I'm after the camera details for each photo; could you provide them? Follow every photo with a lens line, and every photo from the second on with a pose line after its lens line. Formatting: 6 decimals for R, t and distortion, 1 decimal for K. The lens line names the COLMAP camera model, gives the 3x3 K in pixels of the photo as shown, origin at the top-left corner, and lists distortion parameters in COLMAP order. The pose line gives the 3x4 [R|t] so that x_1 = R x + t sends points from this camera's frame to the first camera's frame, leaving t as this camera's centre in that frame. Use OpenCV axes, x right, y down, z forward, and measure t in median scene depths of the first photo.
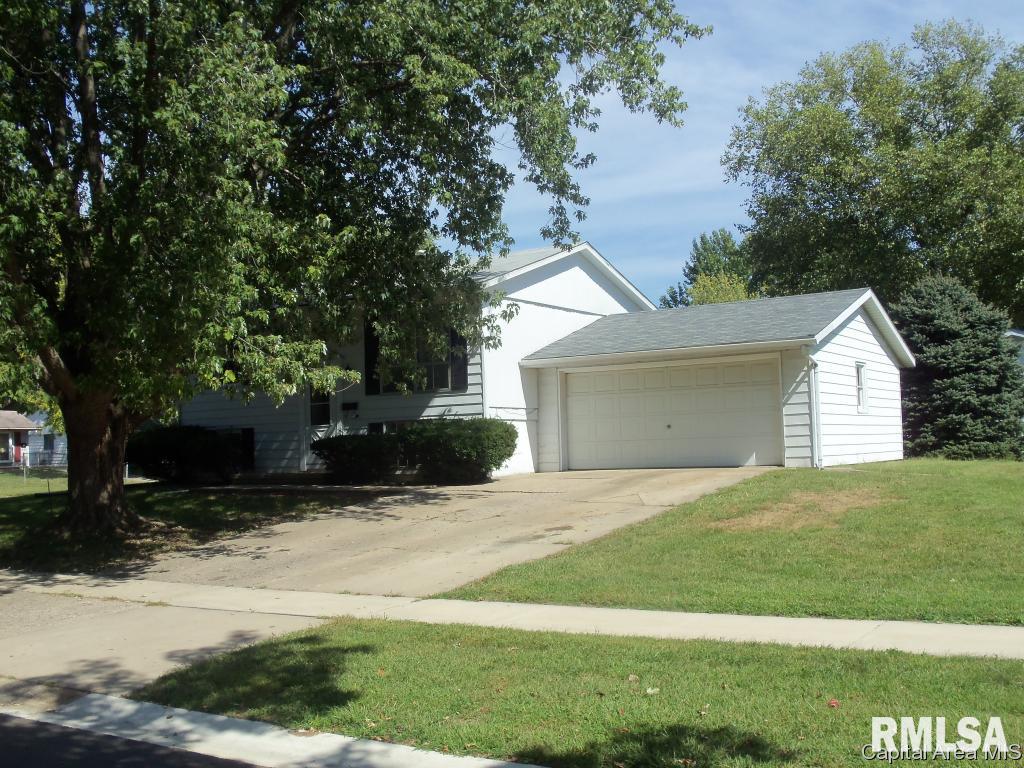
lens RADIAL K [[1125.0, 0, 512.1], [0, 1125.0, 385.5], [0, 0, 1]] dist [-0.033528, 0.000000]
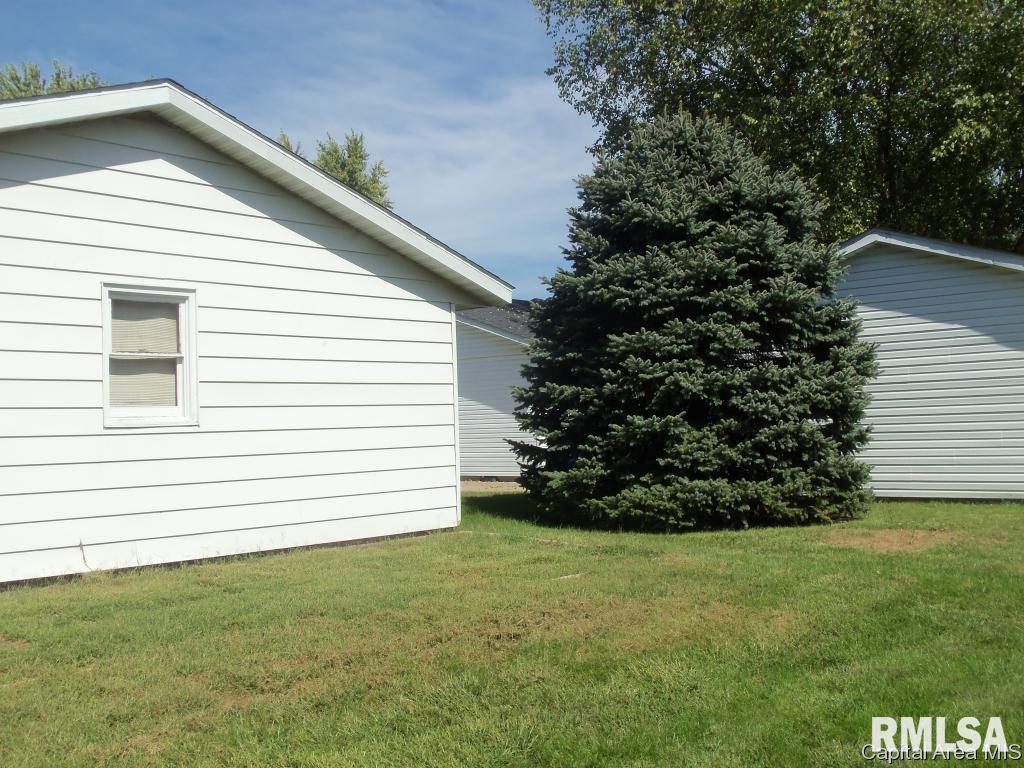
lens RADIAL K [[1125.0, 0, 511.7], [0, 1125.0, 382.9], [0, 0, 1]] dist [-0.033528, 0.000000]
pose [[0.988363, -0.002841, -0.152086, 0.408430], [0.006936, 0.999627, 0.026401, 0.001705], [0.151954, -0.027149, 0.988015, 0.561323]]
